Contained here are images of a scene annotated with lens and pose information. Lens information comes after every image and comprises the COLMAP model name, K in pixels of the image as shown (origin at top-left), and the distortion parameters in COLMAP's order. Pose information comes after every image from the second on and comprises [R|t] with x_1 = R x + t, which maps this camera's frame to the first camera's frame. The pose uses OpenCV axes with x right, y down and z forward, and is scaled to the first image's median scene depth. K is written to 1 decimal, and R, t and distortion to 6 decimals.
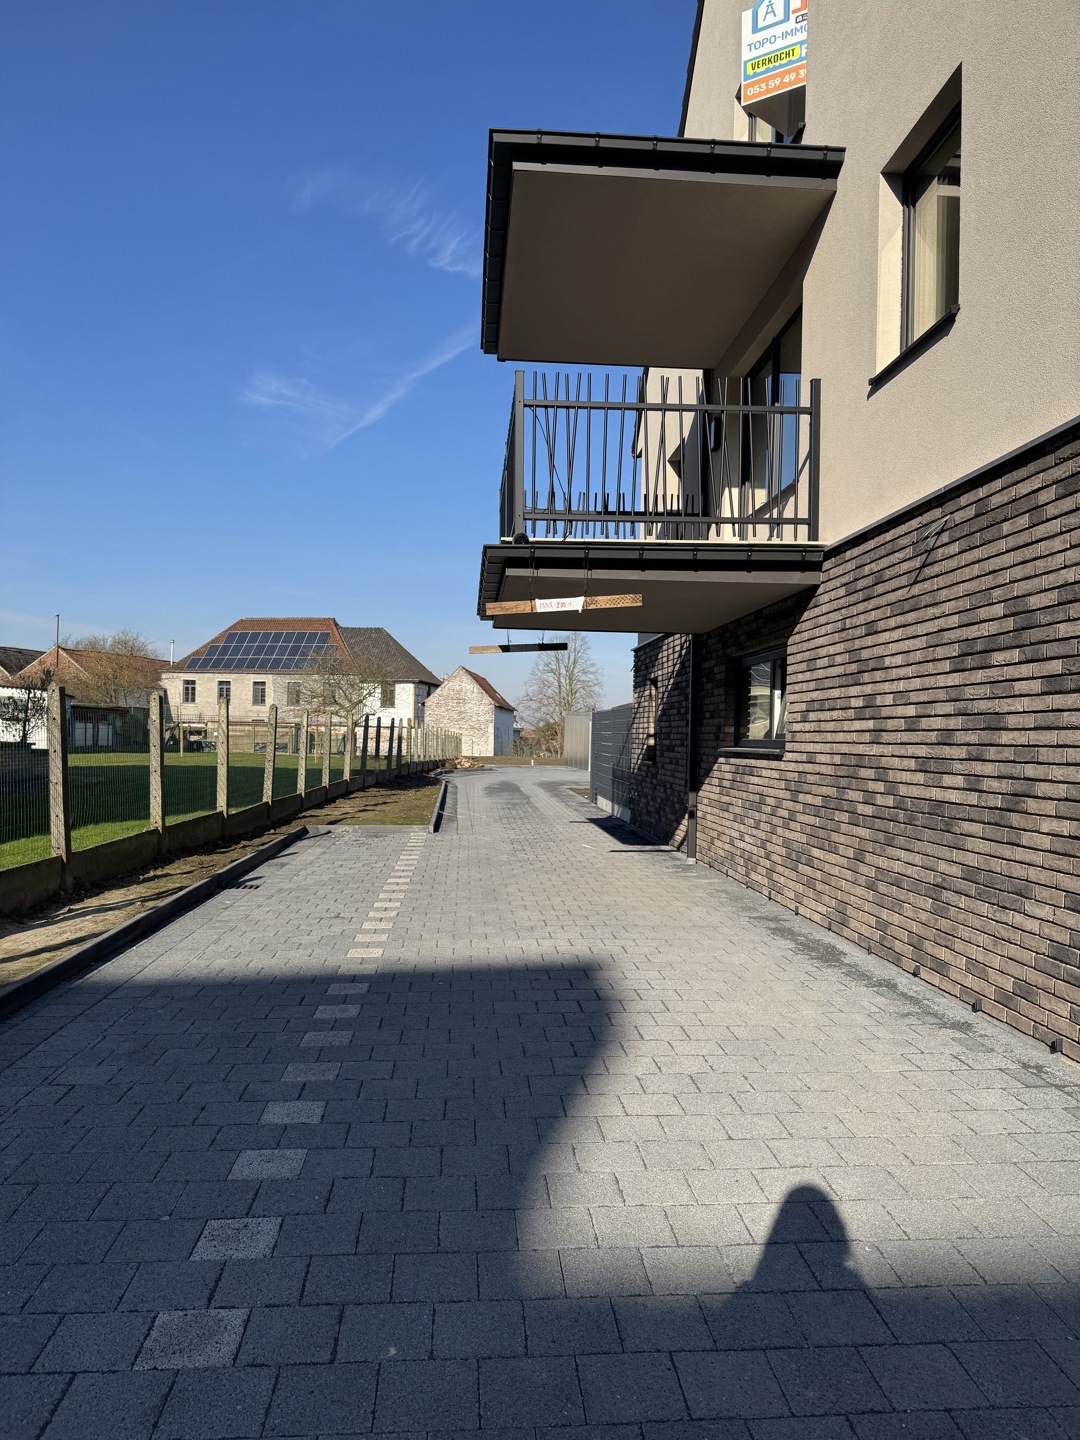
lens RADIAL K [[1002.9, 0, 527.5], [0, 1002.9, 717.4], [0, 0, 1]] dist [0.069706, -0.078055]
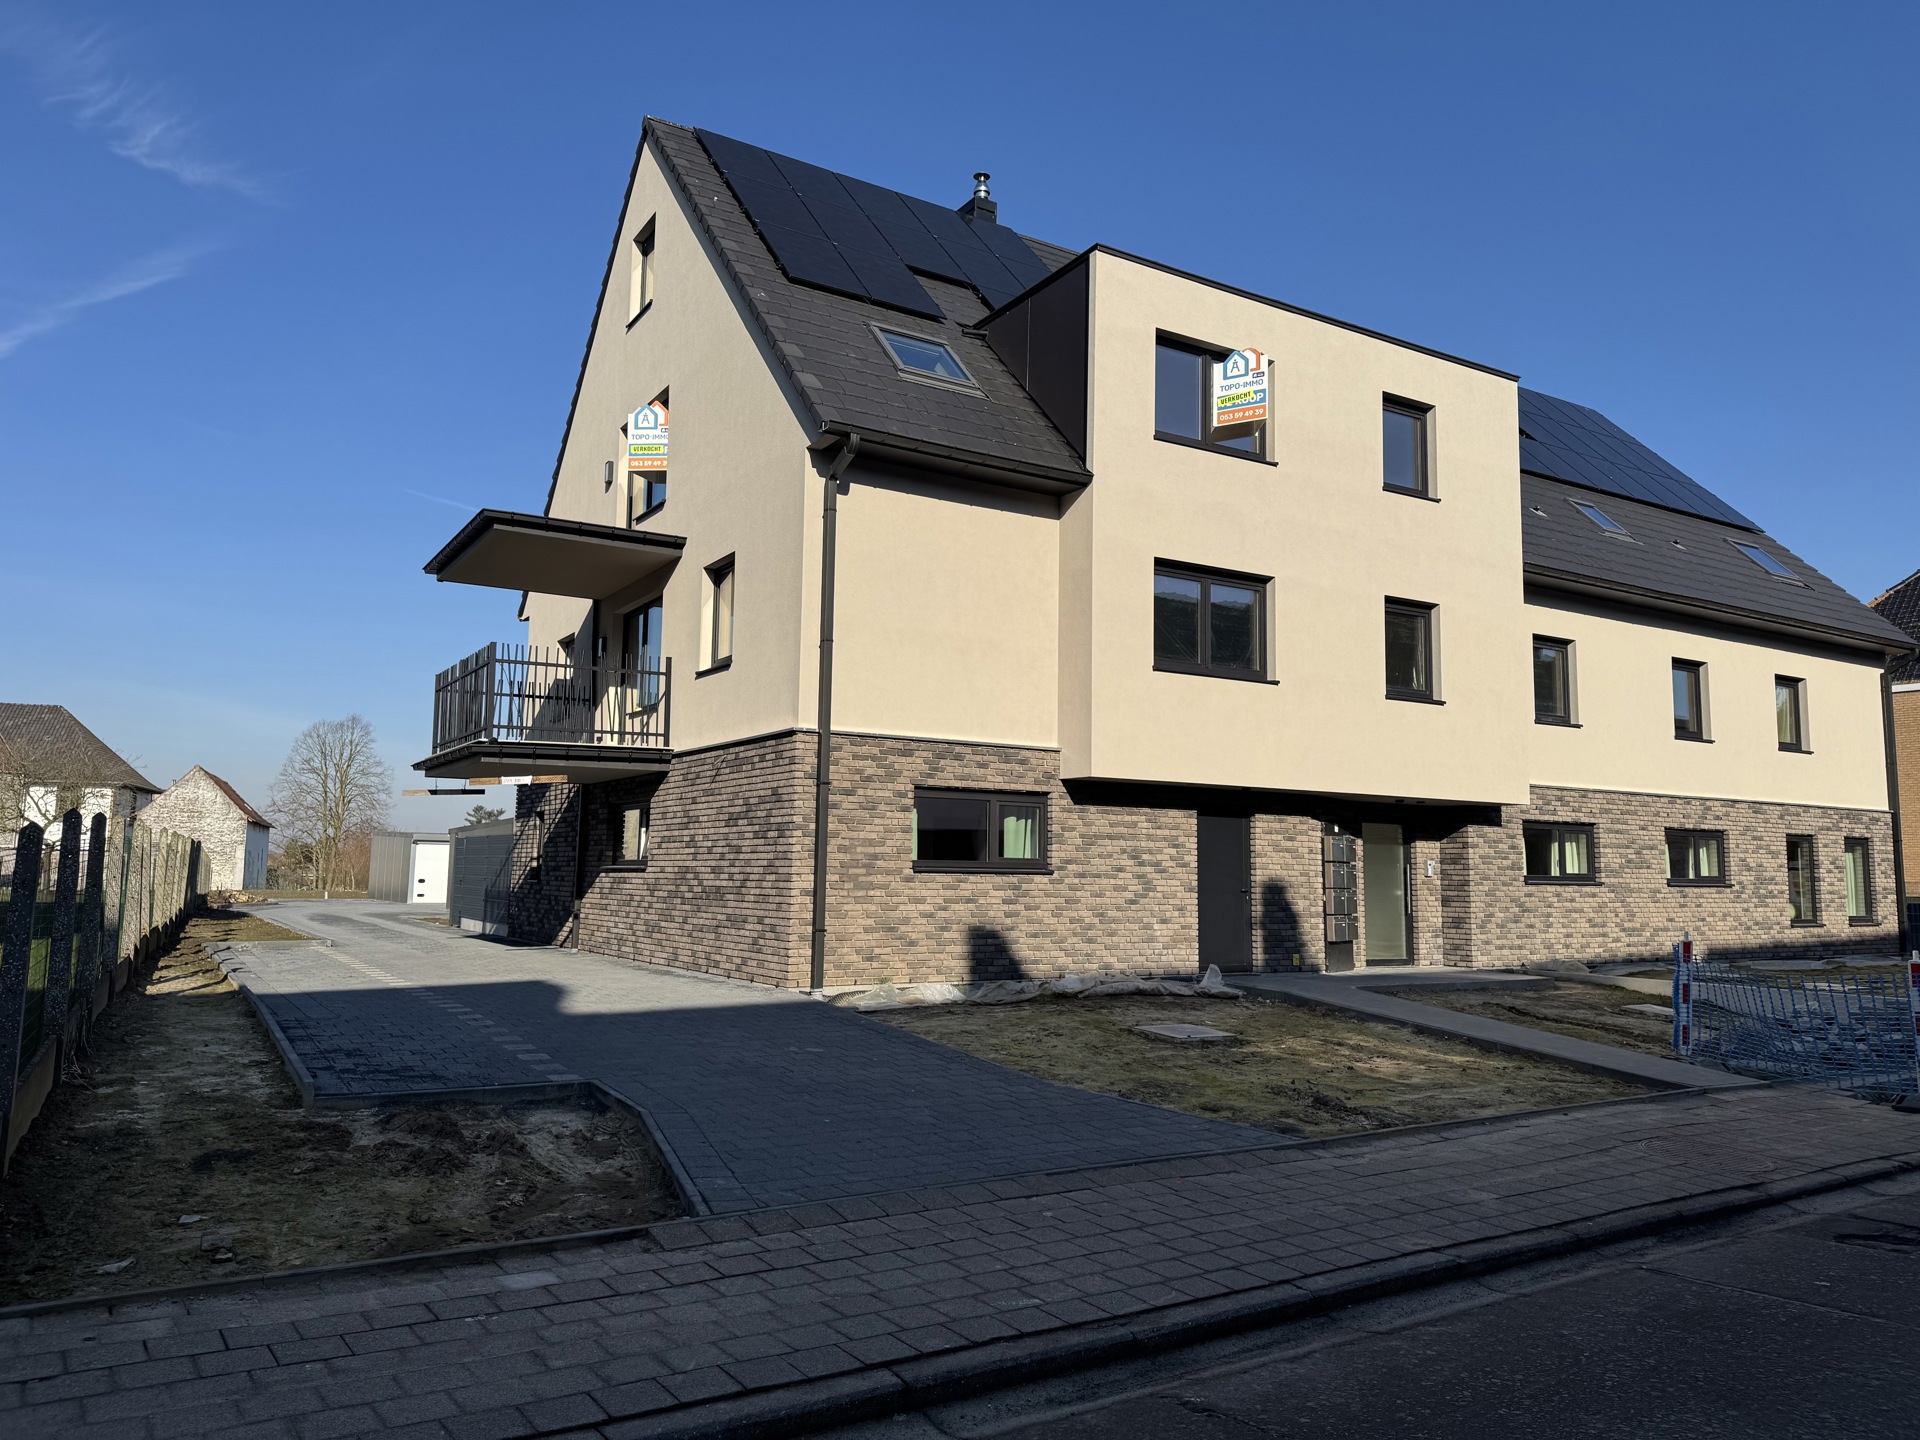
lens RADIAL K [[1337.2, 0, 974.7], [0, 1337.2, 731.8], [0, 0, 1]] dist [0.069706, -0.078055]
pose [[0.879507, 0.040361, 0.474172, -0.356932], [-0.004233, 0.997021, -0.077014, -0.020559], [-0.475868, 0.065727, 0.877057, -1.318041]]
